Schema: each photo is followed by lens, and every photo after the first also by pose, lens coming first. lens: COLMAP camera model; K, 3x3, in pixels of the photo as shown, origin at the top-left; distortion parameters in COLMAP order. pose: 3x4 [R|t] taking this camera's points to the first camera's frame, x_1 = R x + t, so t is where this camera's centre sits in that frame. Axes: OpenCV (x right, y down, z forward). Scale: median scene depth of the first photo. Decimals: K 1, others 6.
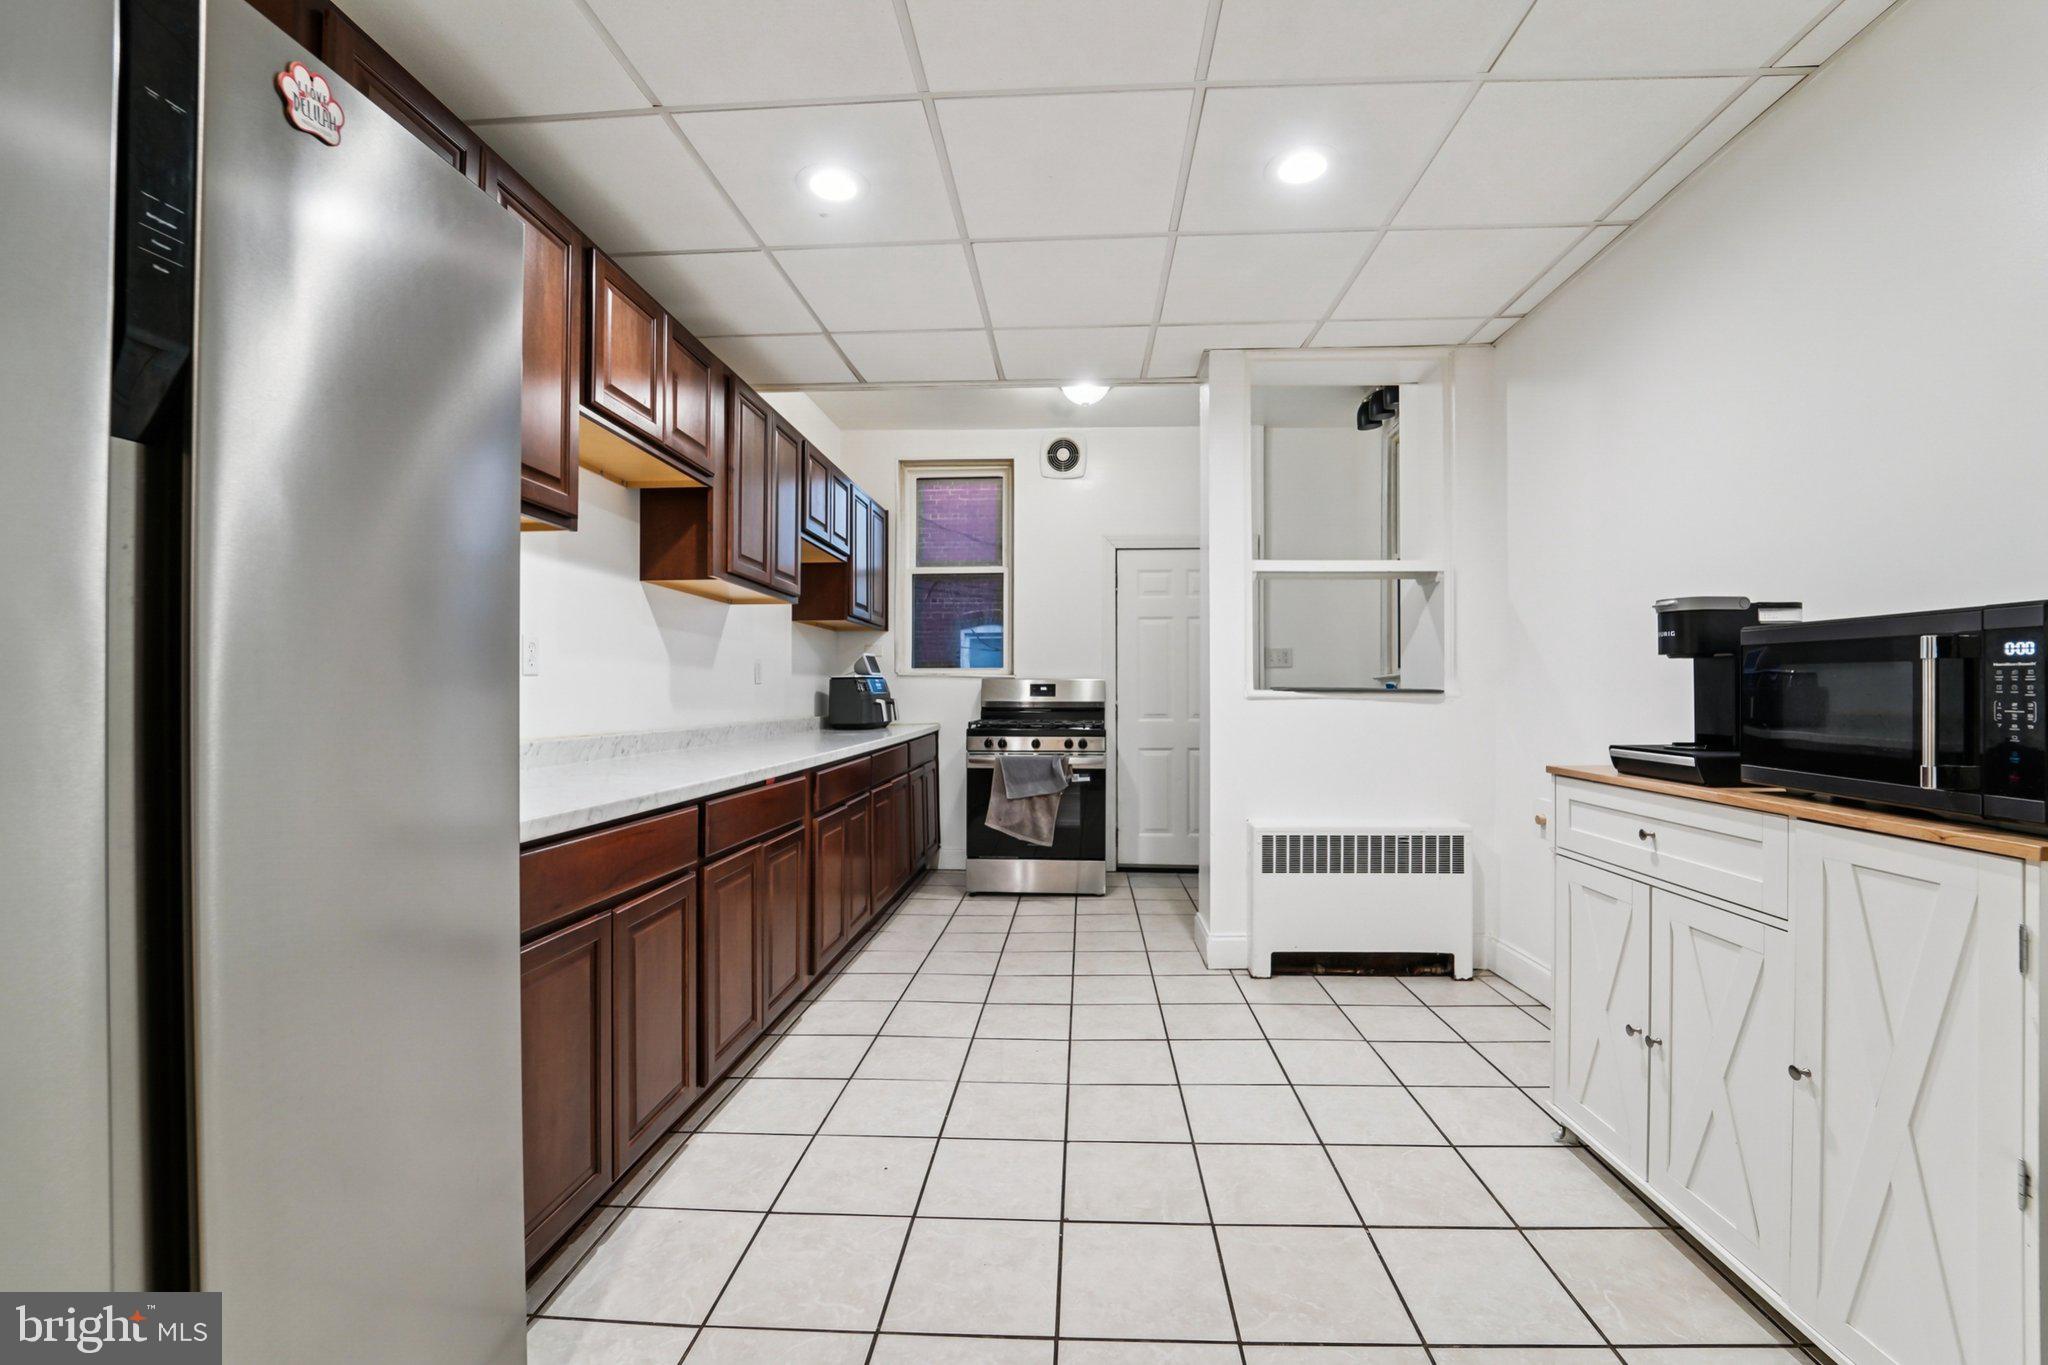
lens RADIAL K [[842.2, 0, 1032.8], [0, 842.2, 688.2], [0, 0, 1]] dist [-0.017035, -0.000221]
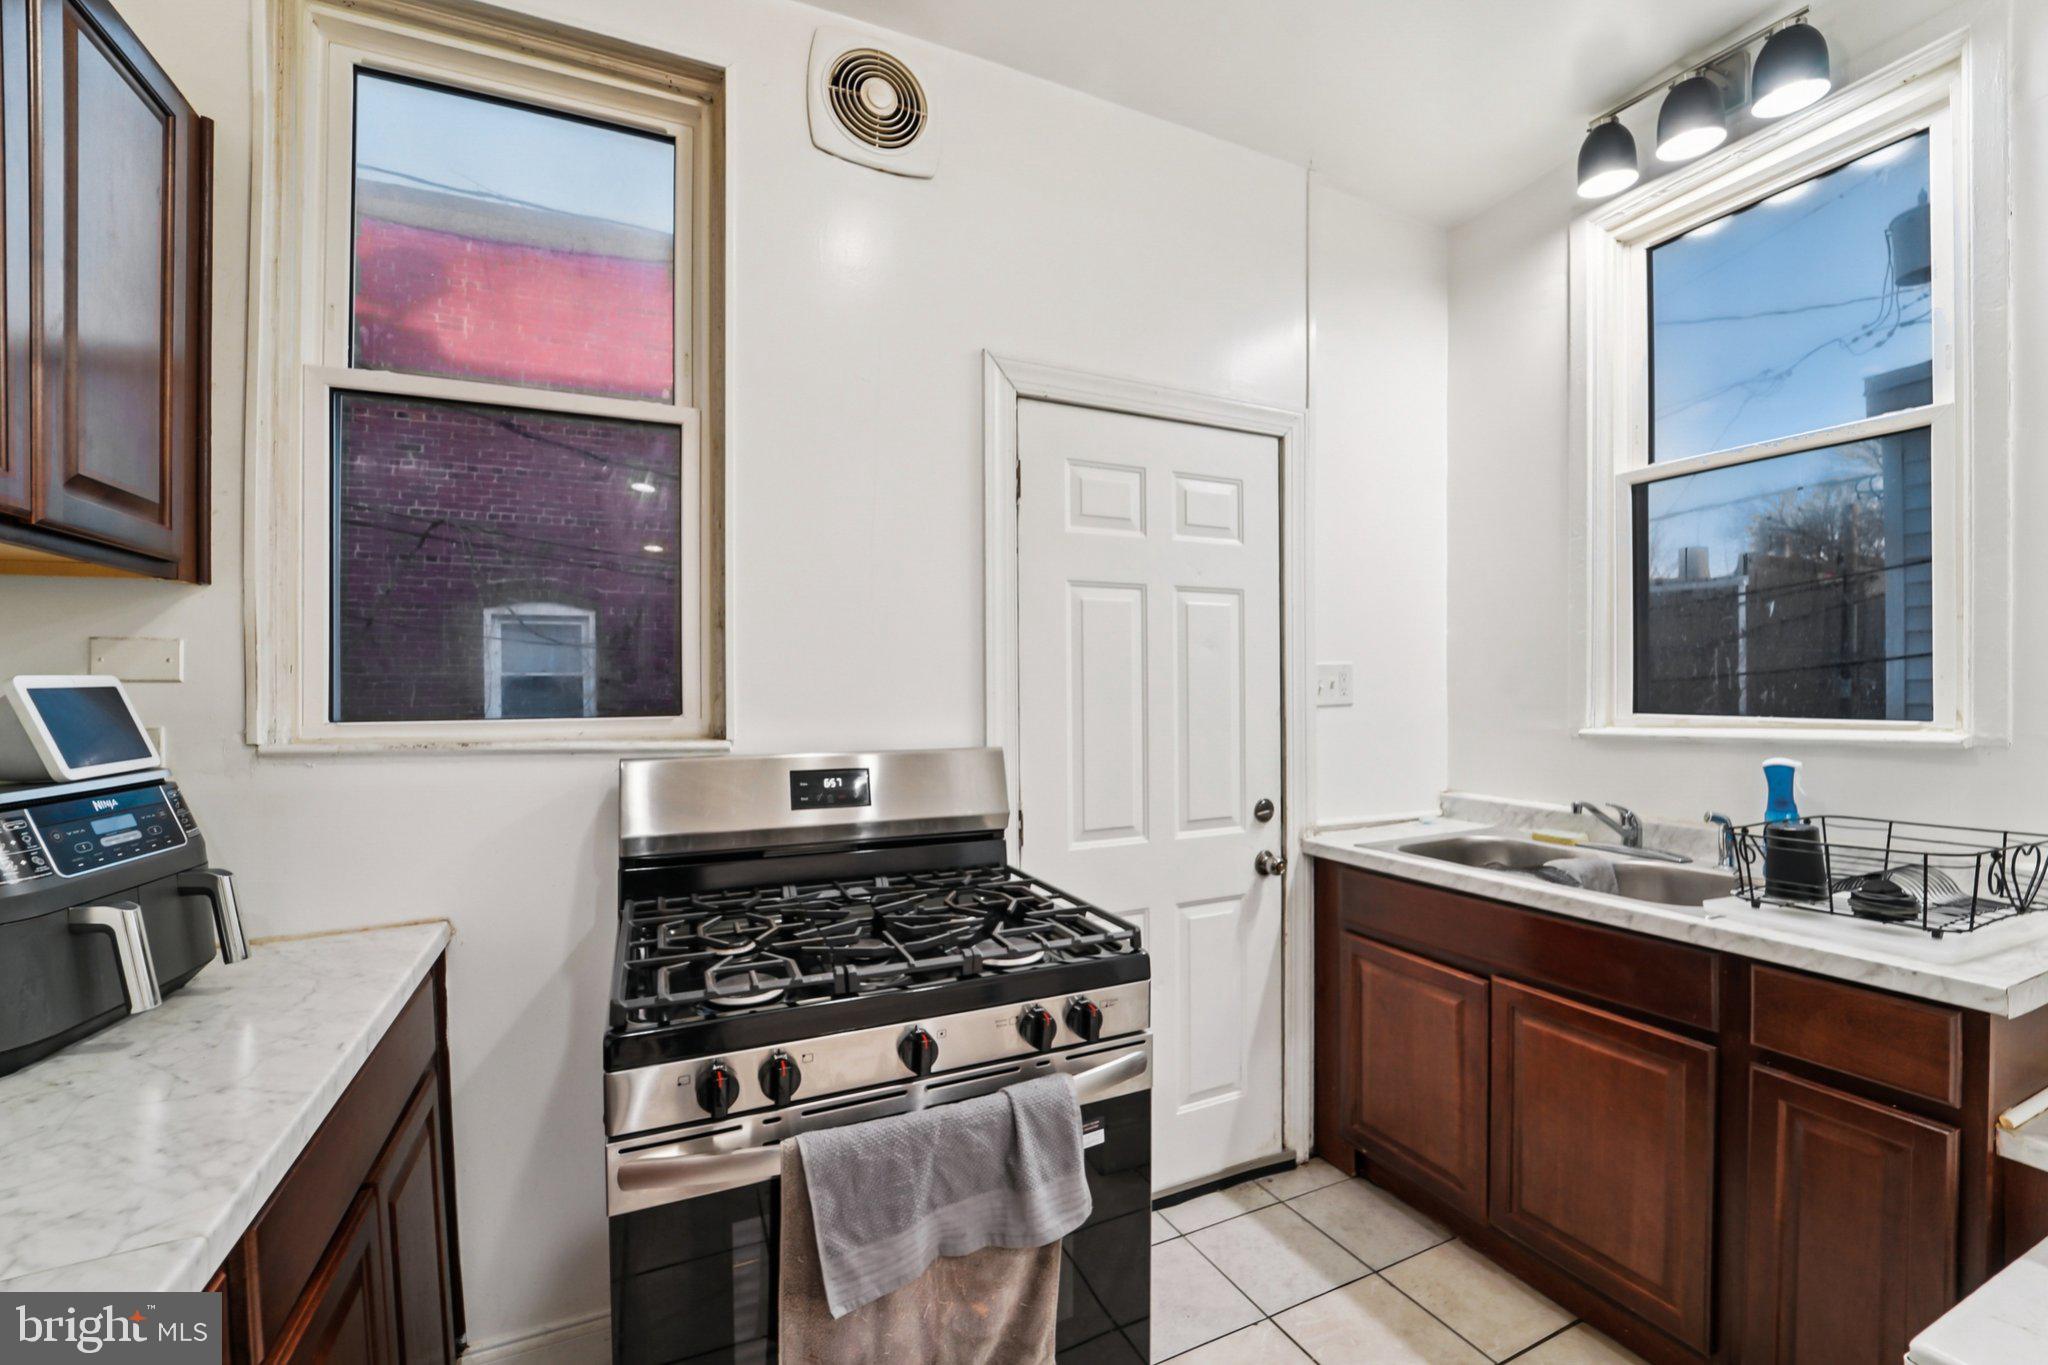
lens RADIAL K [[842.2, 0, 1031.5], [0, 842.2, 692.6], [0, 0, 1]] dist [-0.017035, -0.000221]
pose [[0.874419, -0.004692, 0.485149, -0.076955], [-0.000691, 0.999940, 0.010916, -0.038409], [-0.485172, -0.009881, 0.874363, 0.676484]]
